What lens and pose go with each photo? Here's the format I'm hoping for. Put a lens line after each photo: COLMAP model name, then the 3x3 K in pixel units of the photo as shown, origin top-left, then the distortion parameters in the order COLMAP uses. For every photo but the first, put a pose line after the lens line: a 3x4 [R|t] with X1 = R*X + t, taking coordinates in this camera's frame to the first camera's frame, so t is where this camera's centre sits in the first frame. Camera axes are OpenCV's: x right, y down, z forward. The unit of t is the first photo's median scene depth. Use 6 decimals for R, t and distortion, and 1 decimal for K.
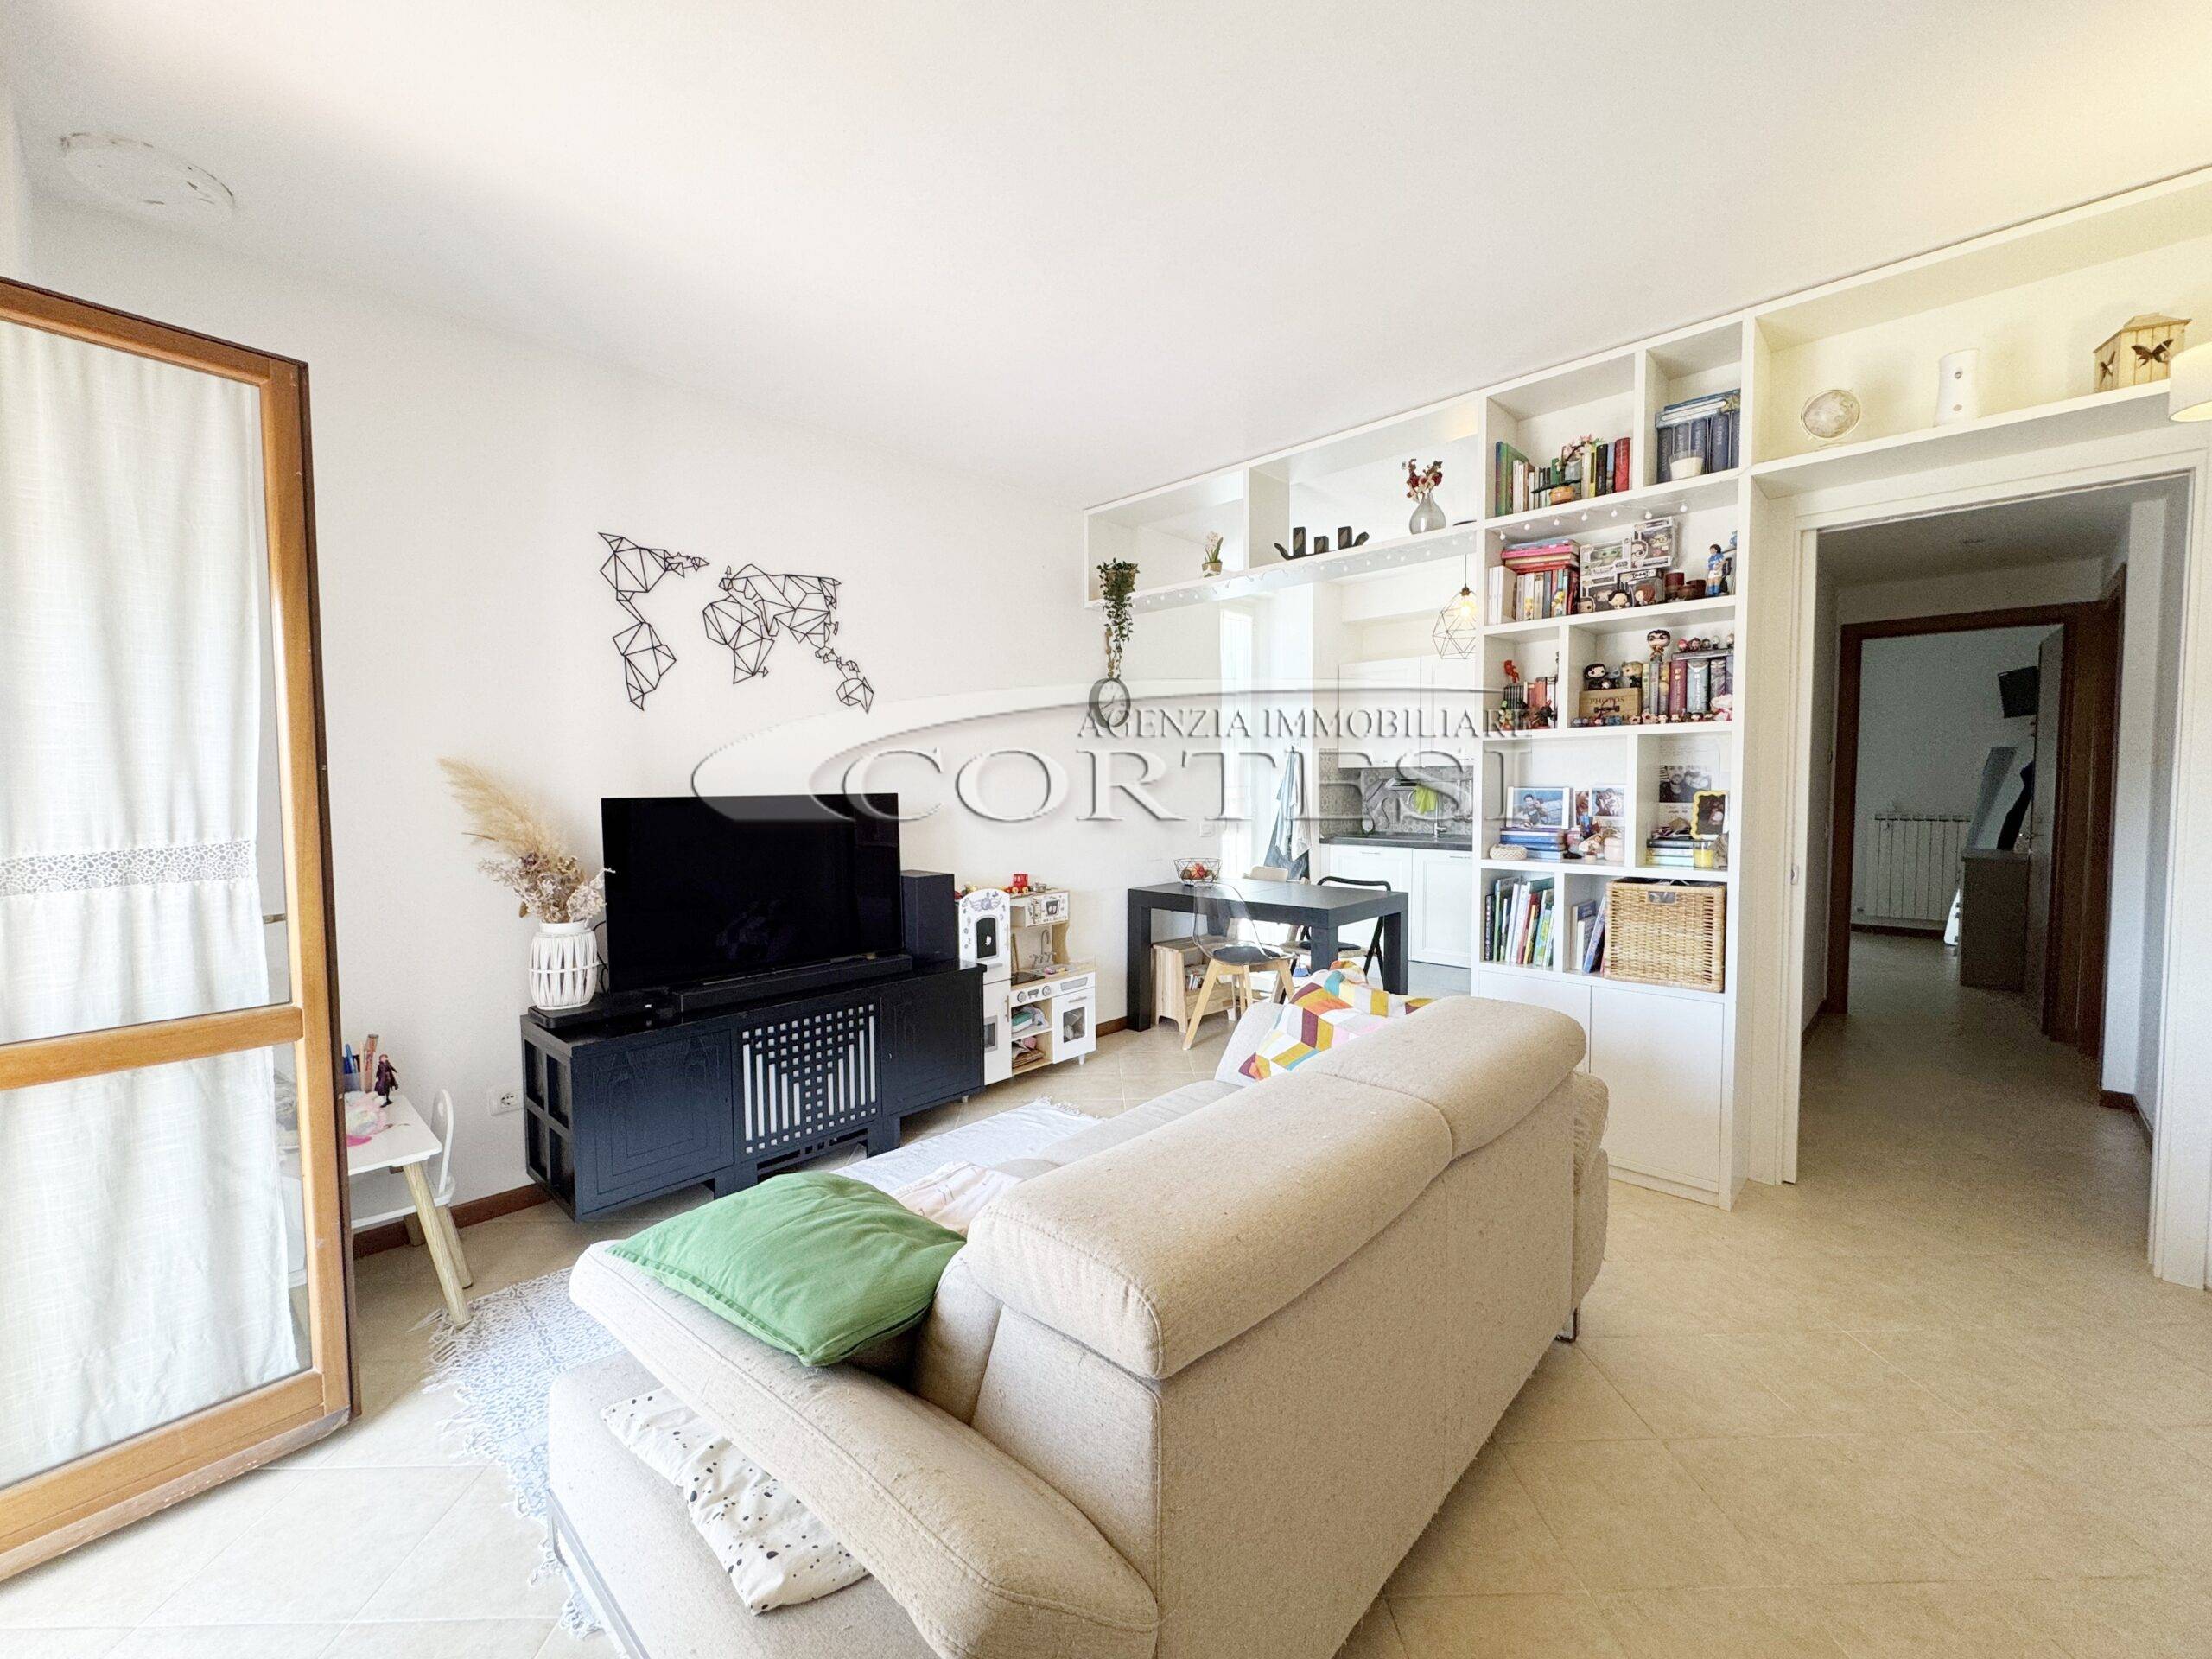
lens RADIAL K [[901.7, 0, 1094.0], [0, 901.7, 834.2], [0, 0, 1]] dist [-0.001834, -0.000020]
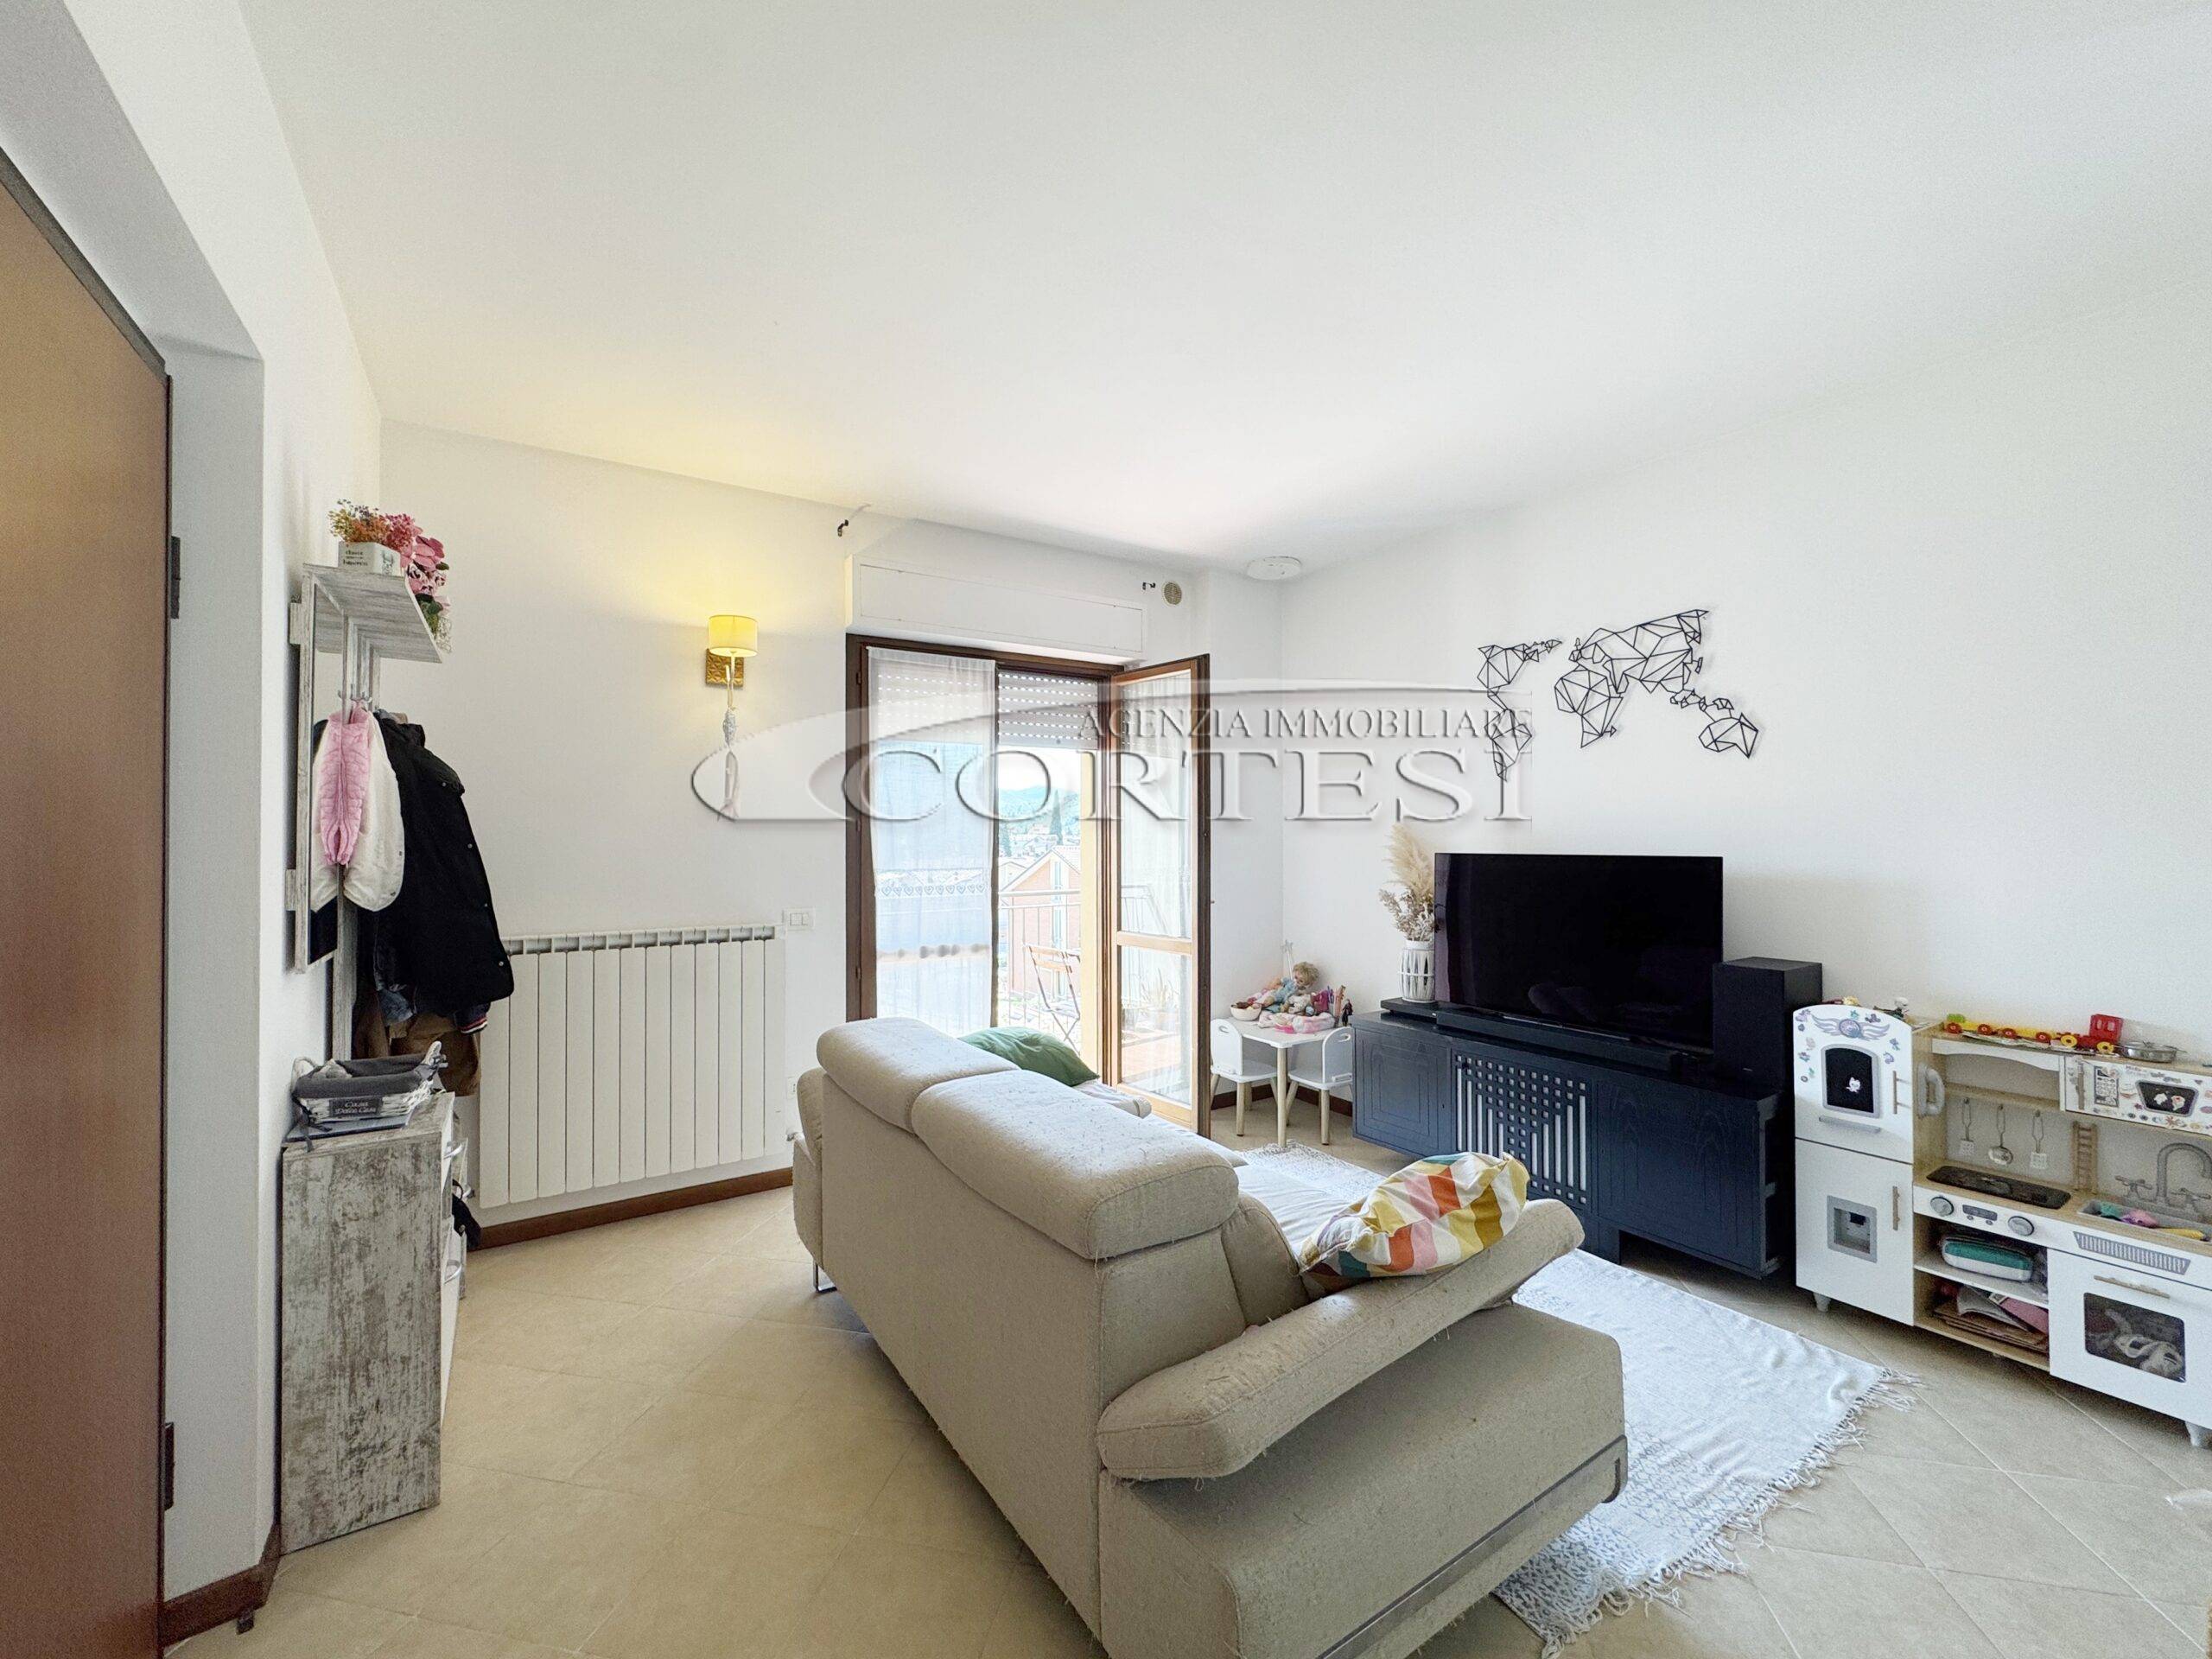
lens RADIAL K [[901.7, 0, 1096.2], [0, 901.7, 827.1], [0, 0, 1]] dist [-0.001834, -0.000020]
pose [[-0.228857, -0.002204, -0.973457, 0.705092], [-0.050998, 0.998651, 0.009729, -0.052401], [0.972123, 0.051871, -0.228661, 0.653243]]
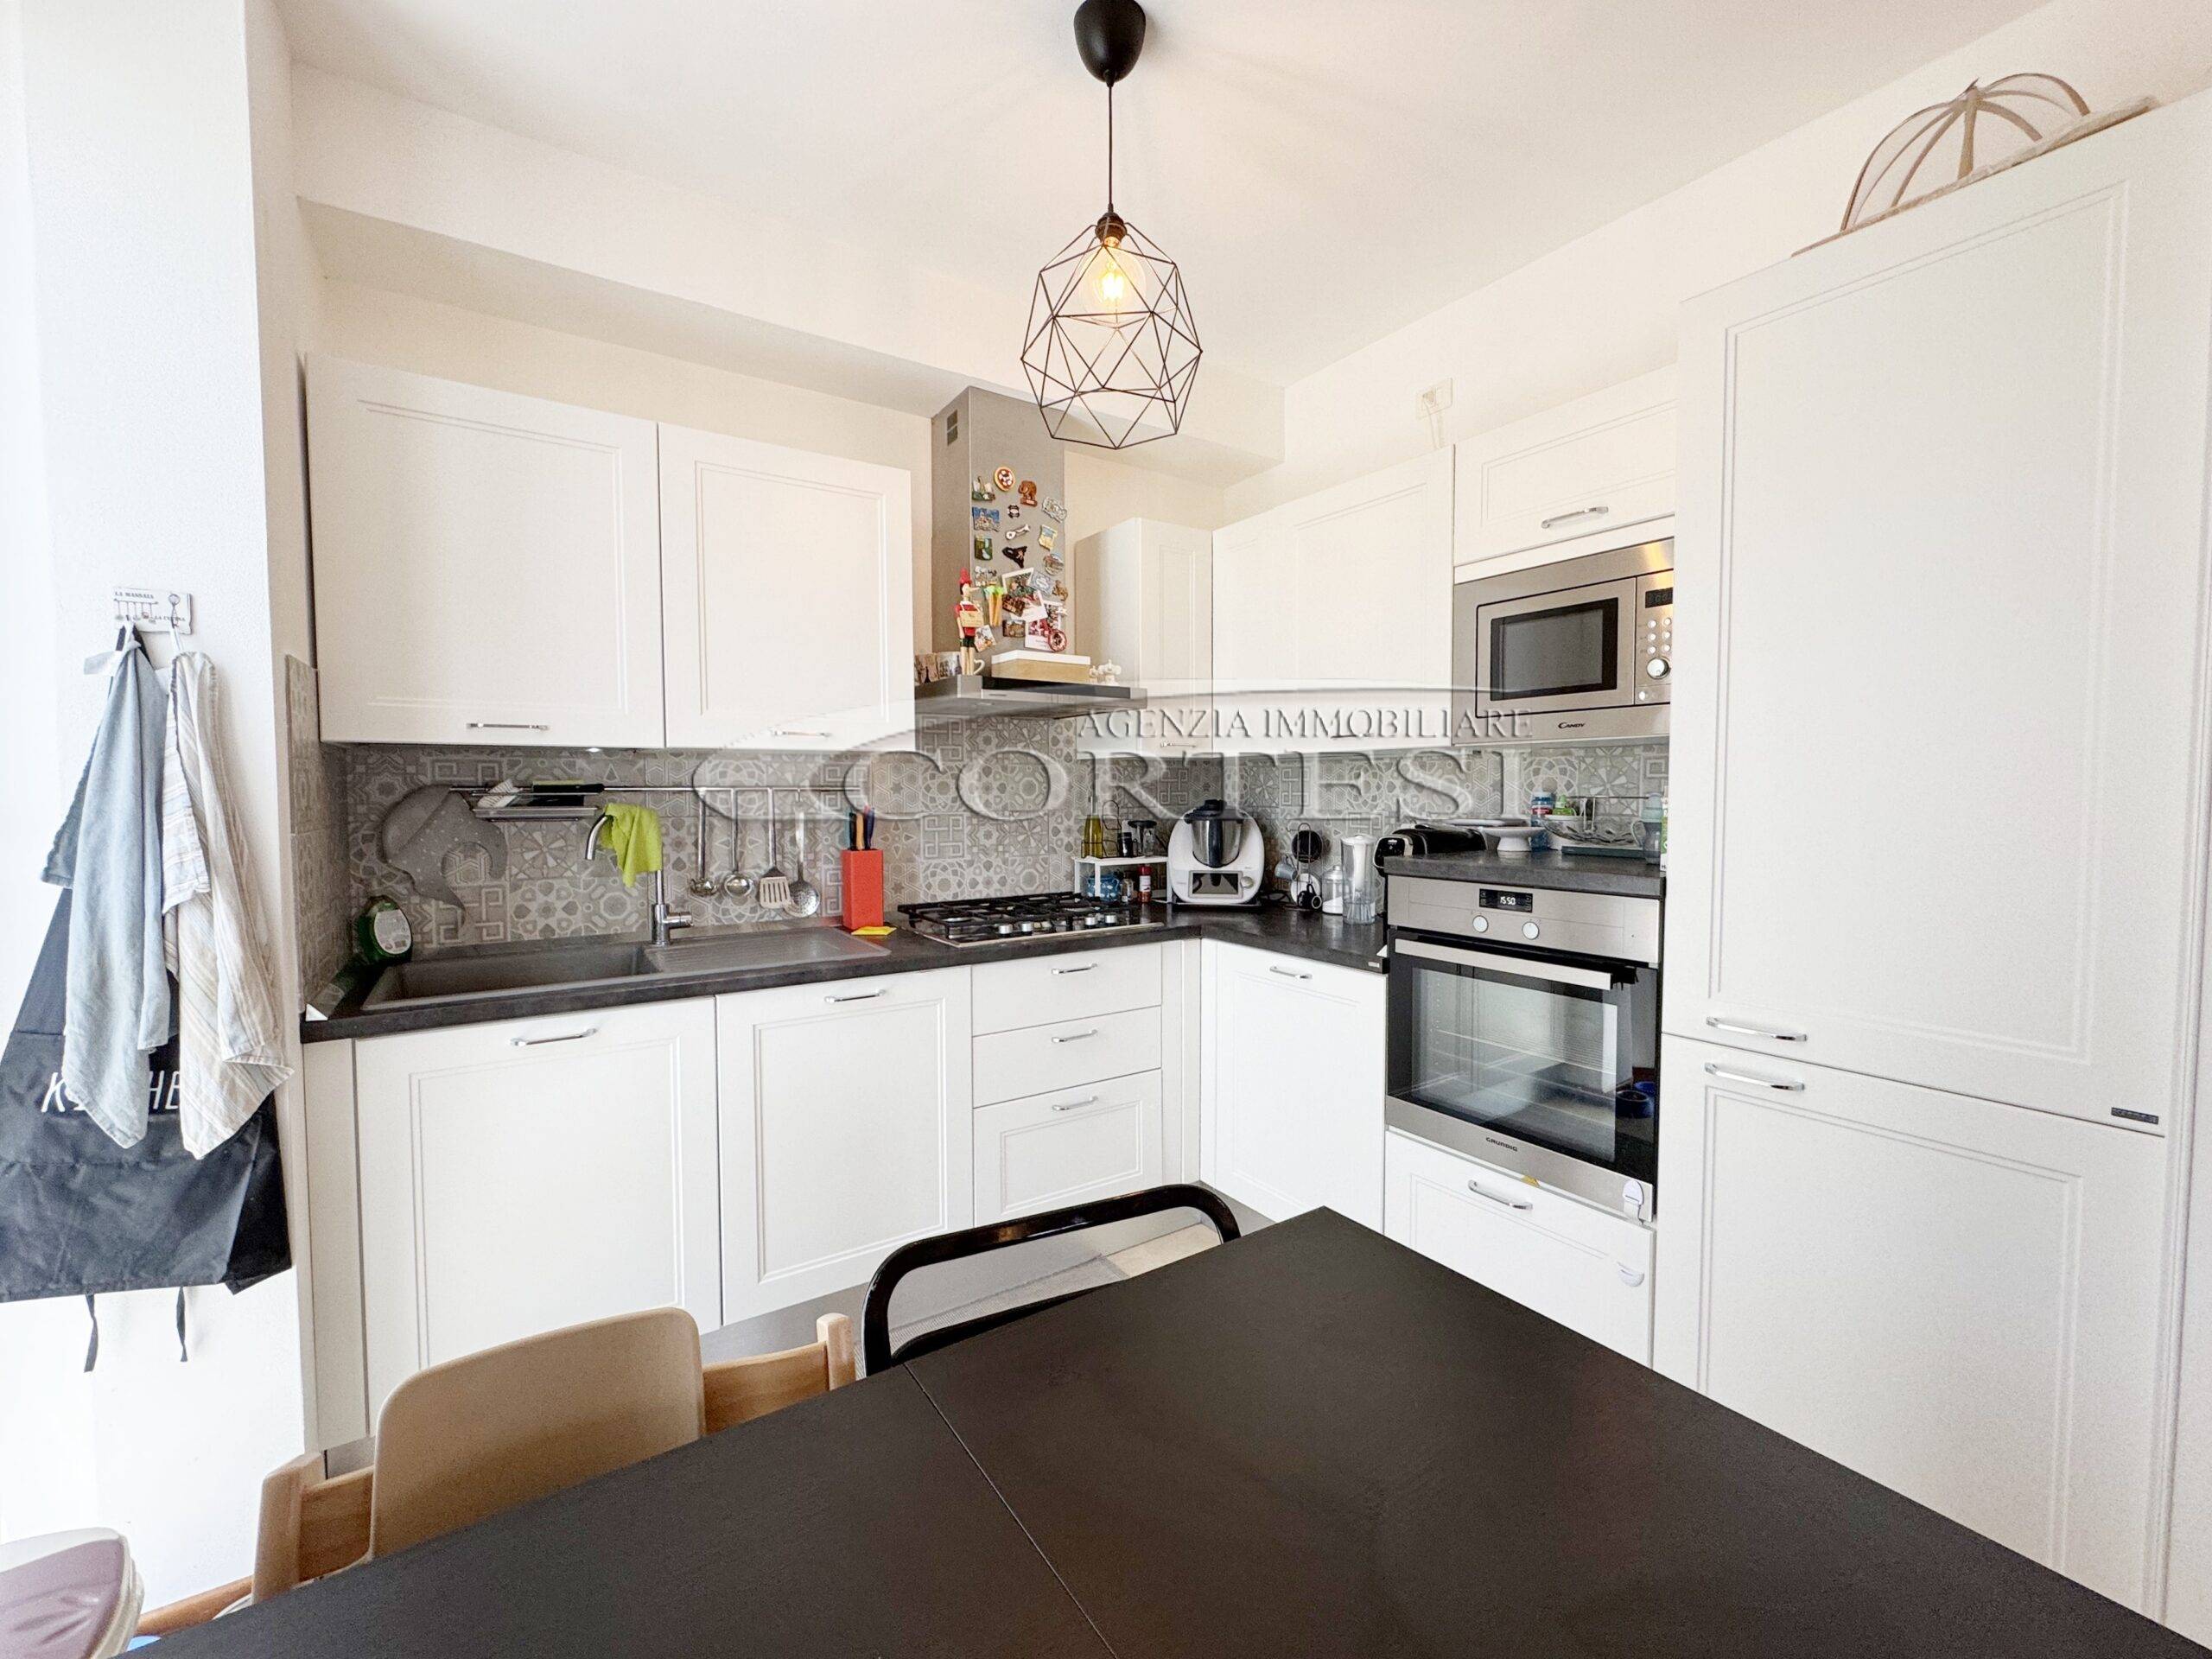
lens RADIAL K [[901.7, 0, 1068.5], [0, 901.7, 817.4], [0, 0, 1]] dist [-0.001834, -0.000020]
pose [[0.230748, -0.026850, 0.972643, 0.110059], [0.052893, 0.998487, 0.015016, -0.078403], [-0.971575, 0.047981, 0.231819, 1.318001]]
